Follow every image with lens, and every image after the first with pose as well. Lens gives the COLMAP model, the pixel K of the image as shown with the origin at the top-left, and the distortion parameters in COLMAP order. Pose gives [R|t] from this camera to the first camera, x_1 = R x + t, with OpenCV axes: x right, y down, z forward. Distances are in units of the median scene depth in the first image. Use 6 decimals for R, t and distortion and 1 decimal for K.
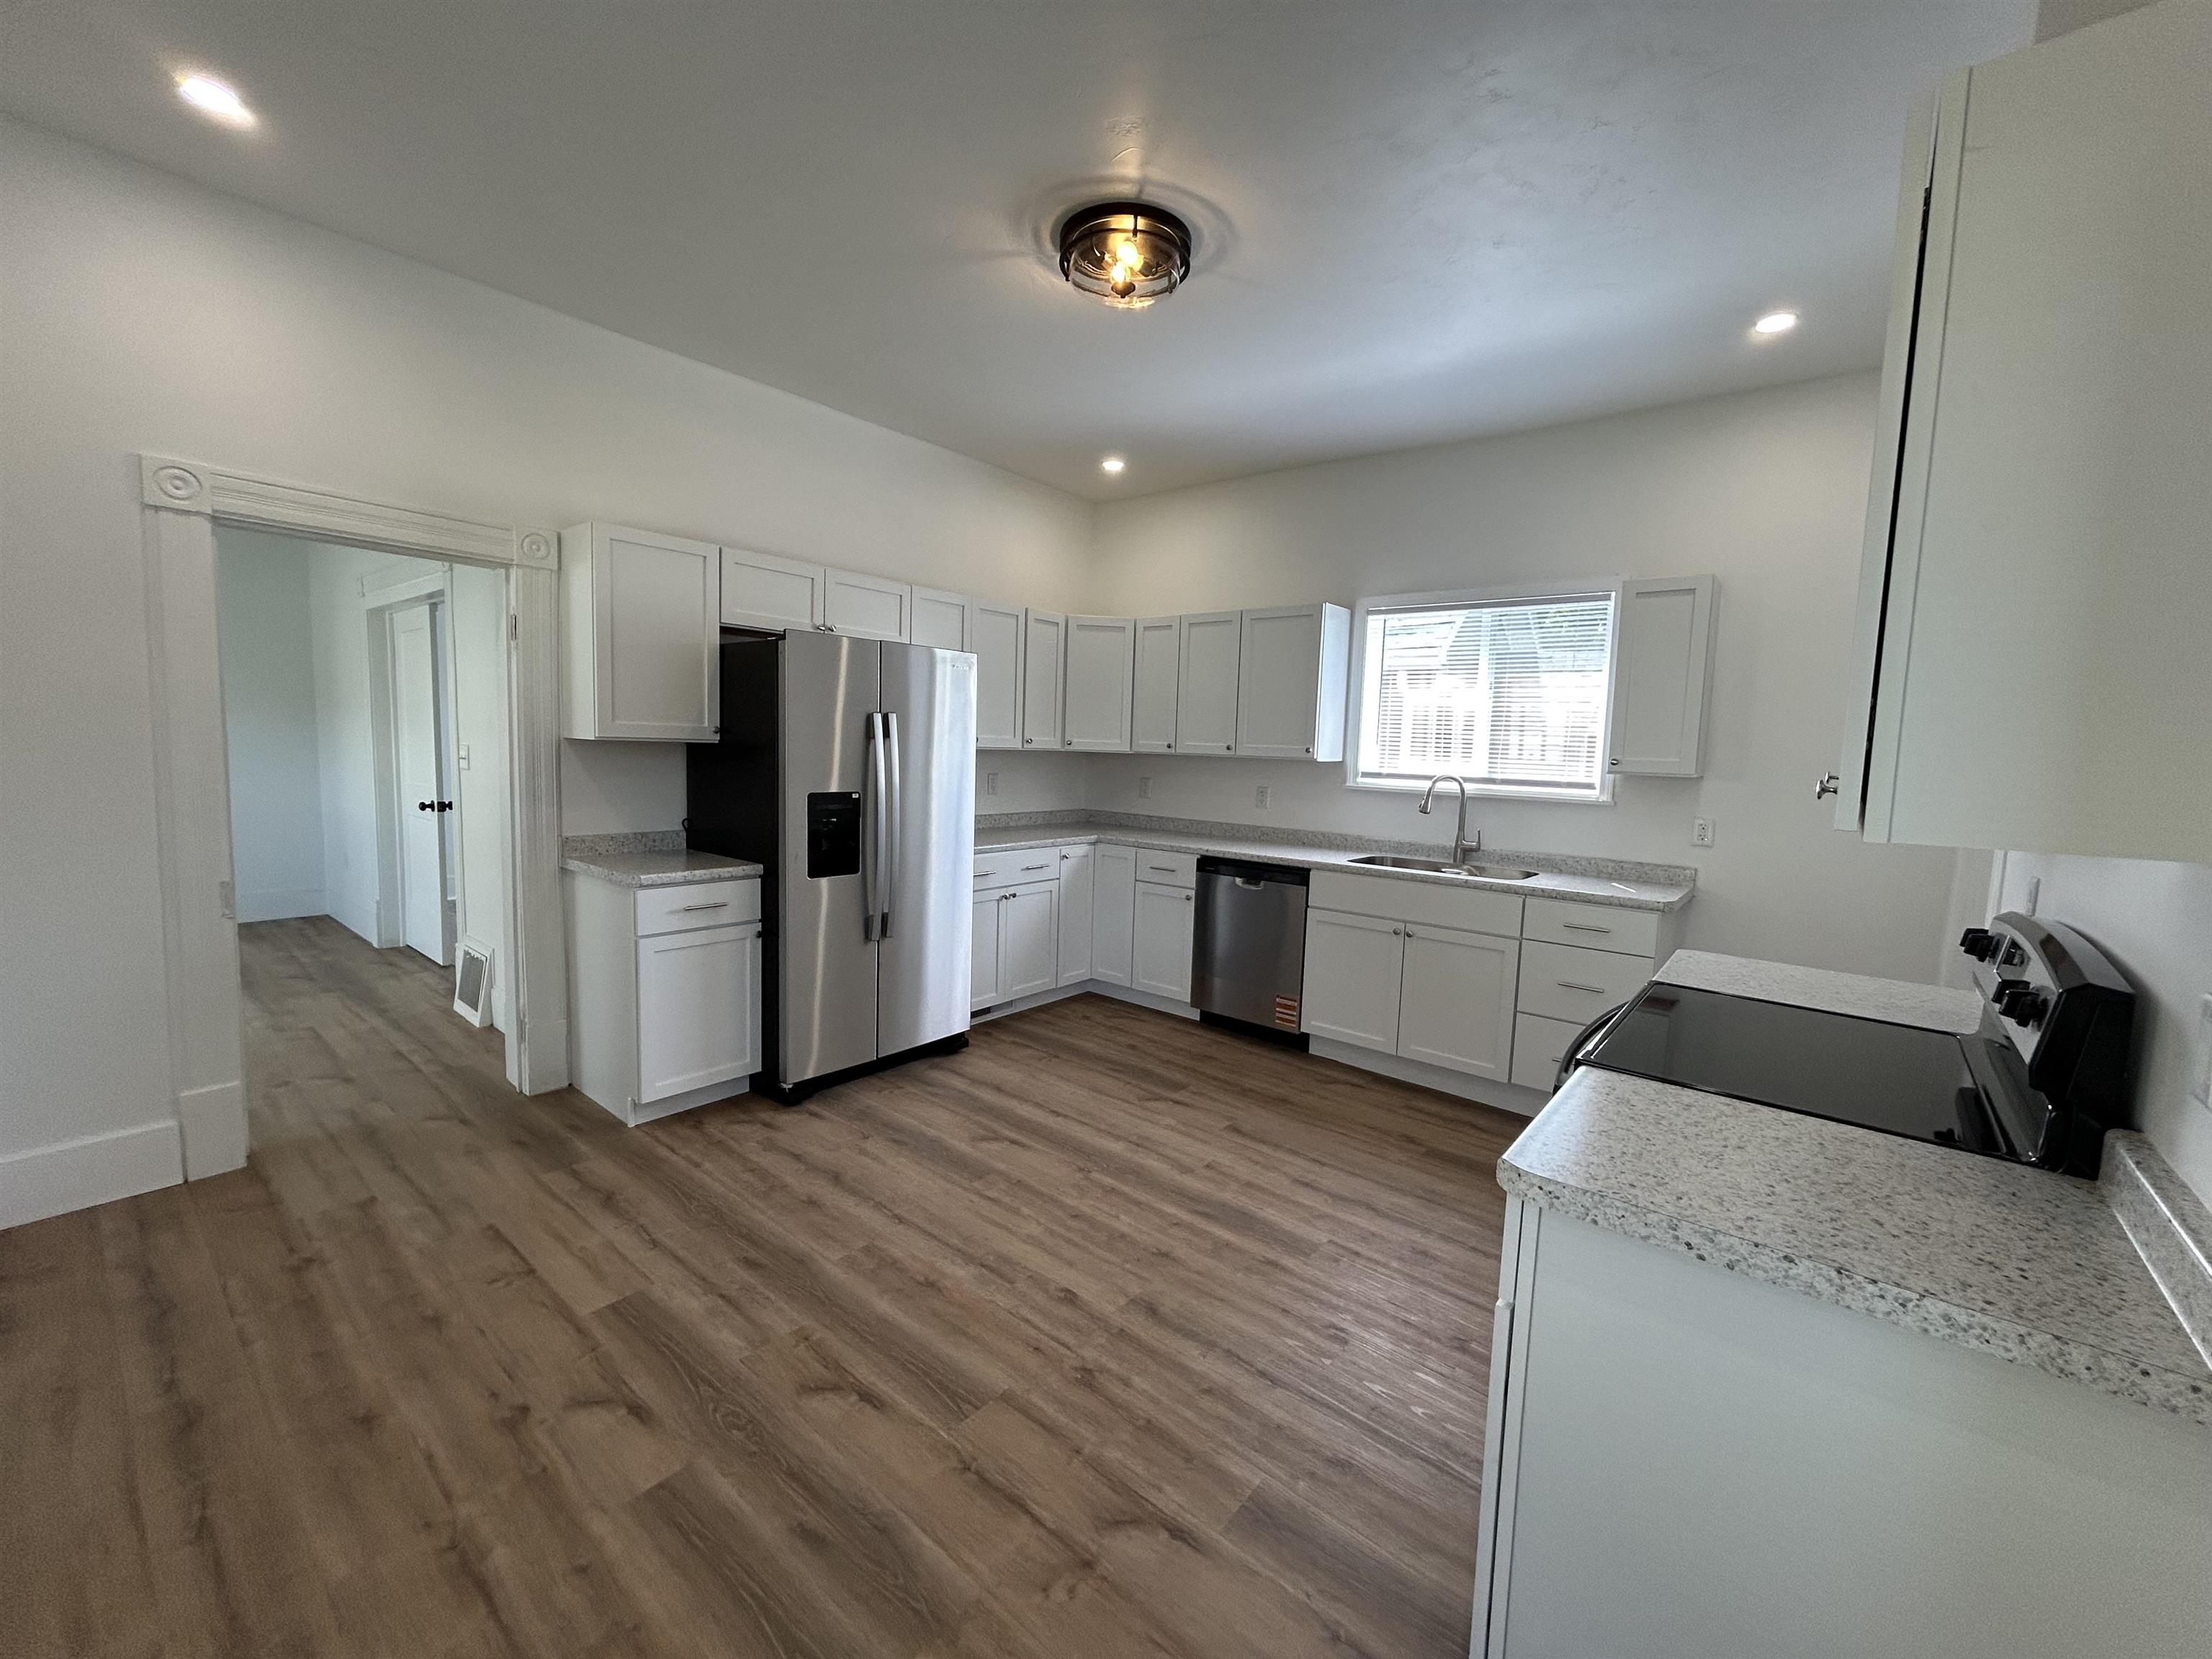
lens RADIAL K [[882.4, 0, 1102.1], [0, 882.4, 829.3], [0, 0, 1]] dist [0.002644, 0.000263]
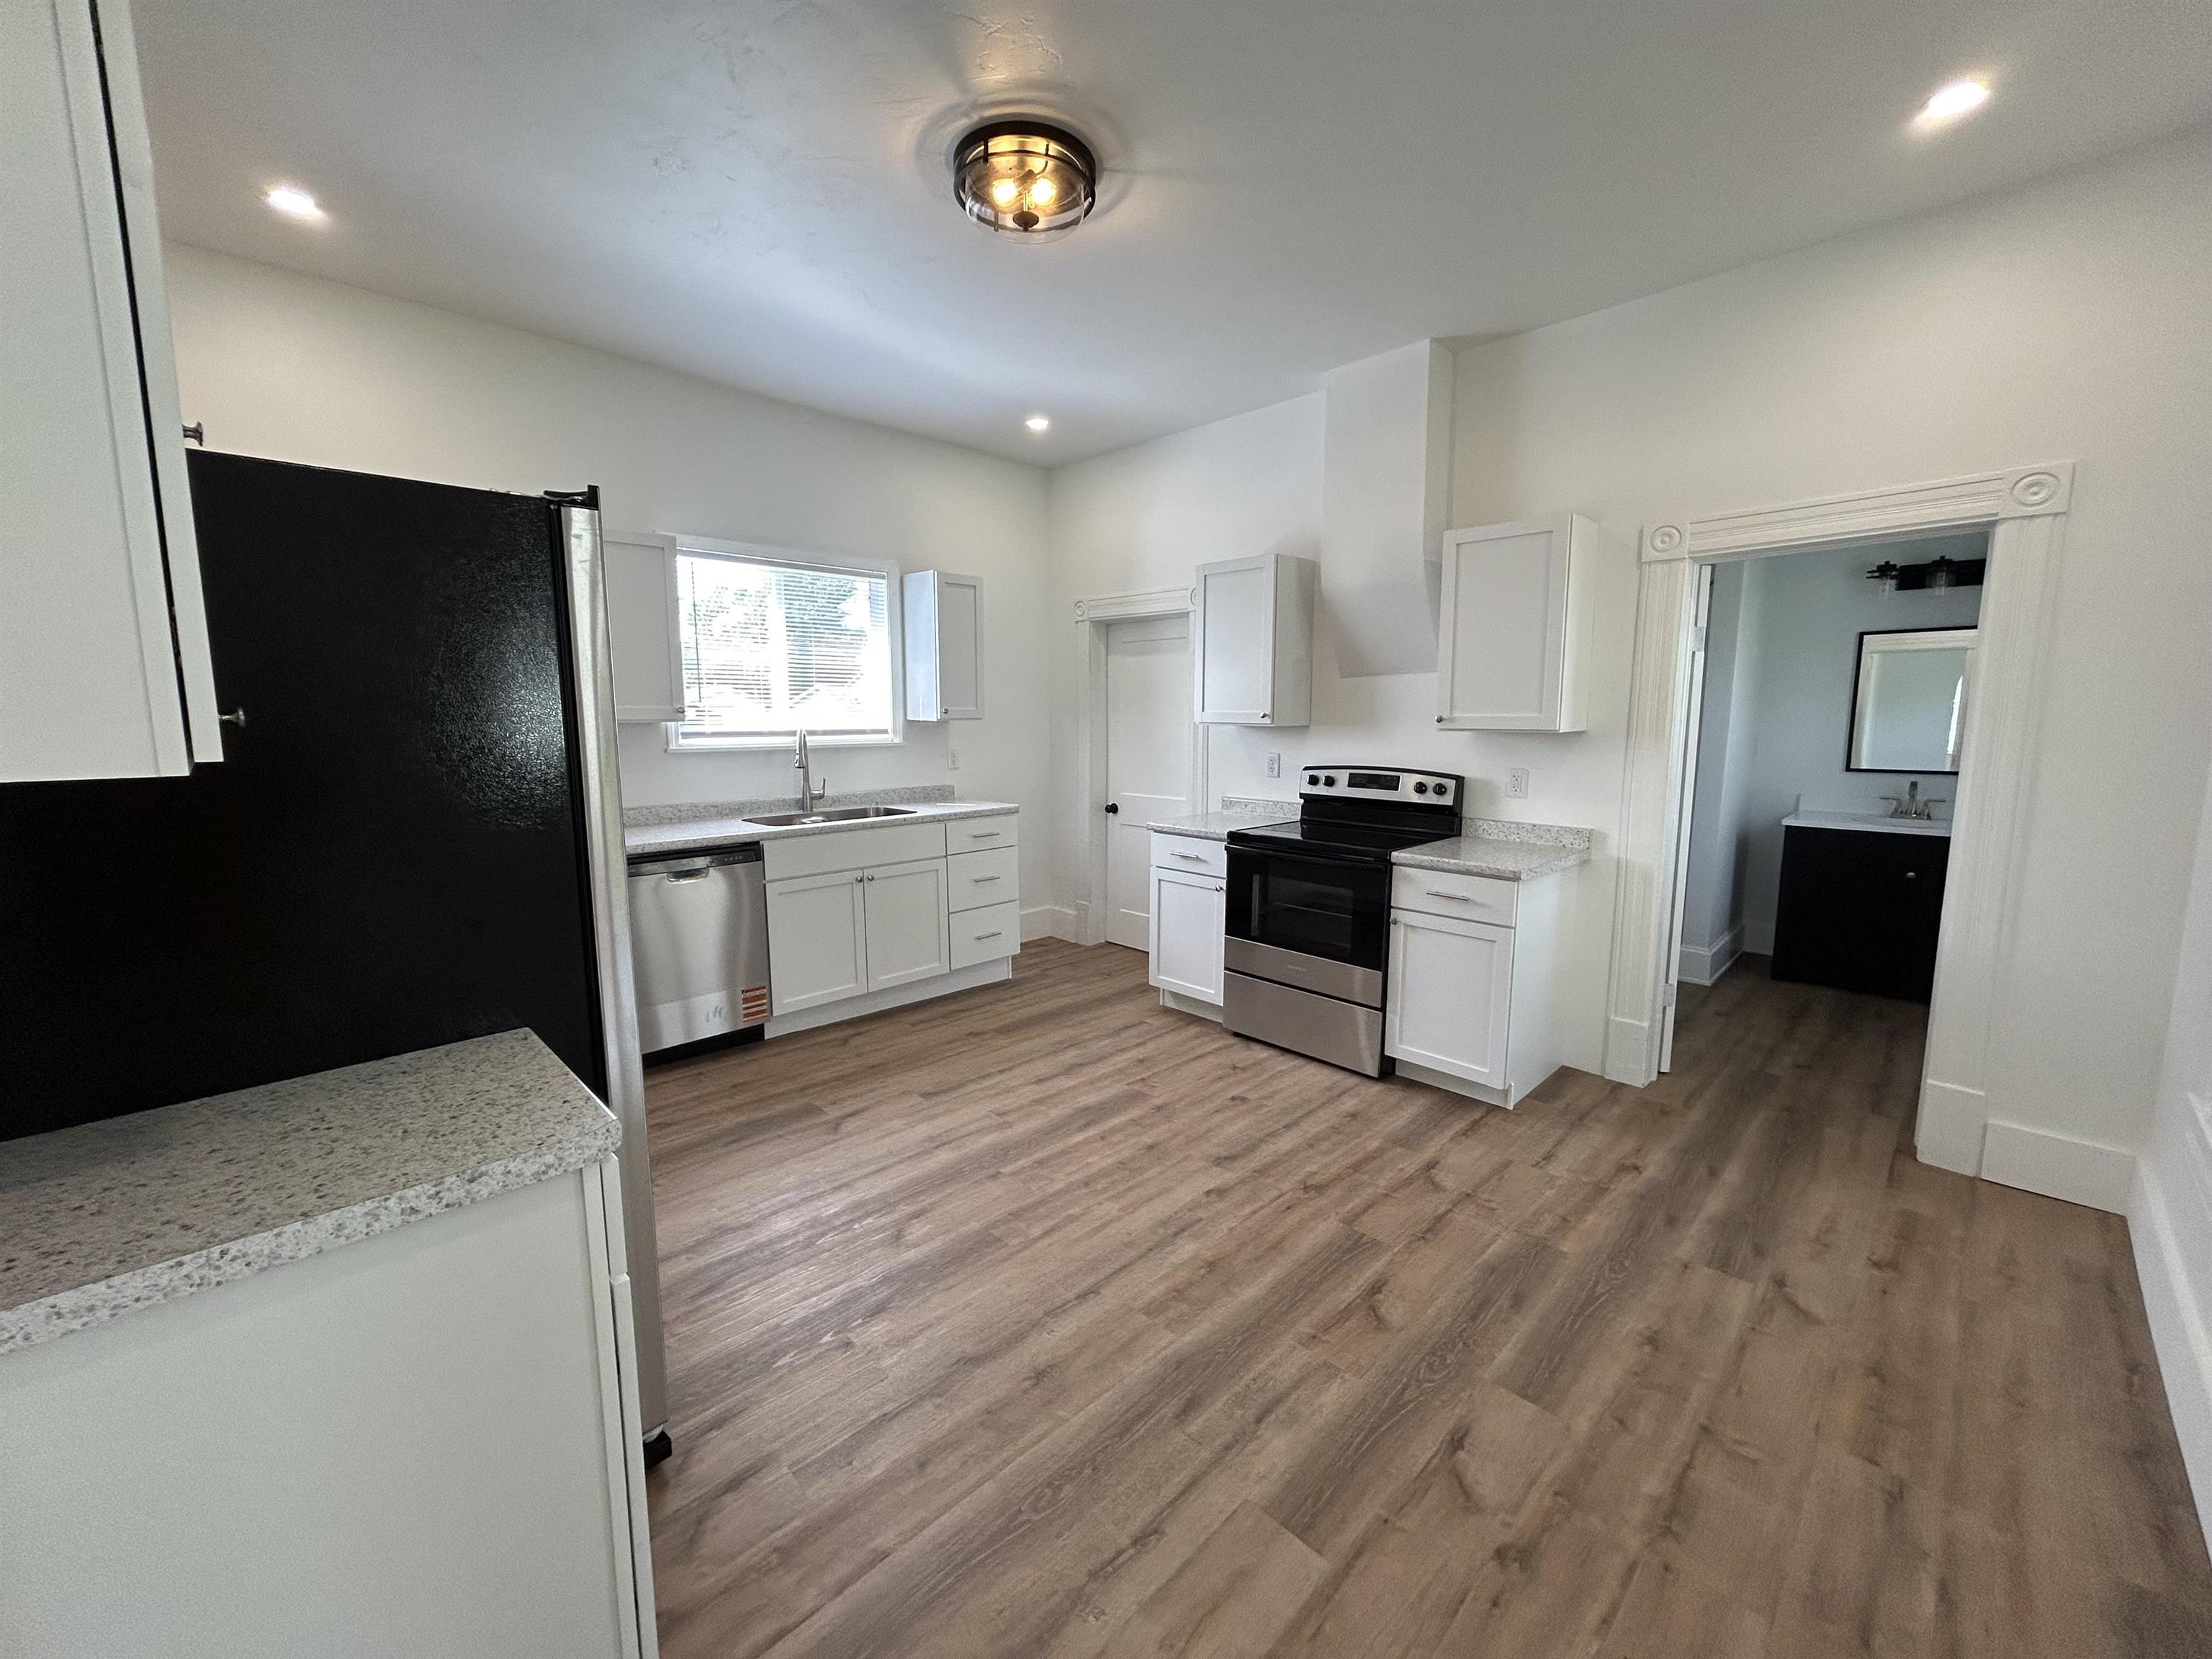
lens RADIAL K [[882.4, 0, 1102.1], [0, 882.4, 829.3], [0, 0, 1]] dist [0.002644, 0.000263]
pose [[0.099766, -0.166841, 0.980923, -0.955775], [0.096694, 0.982801, 0.157327, -0.116864], [-0.990301, 0.079153, 0.114183, 0.842678]]
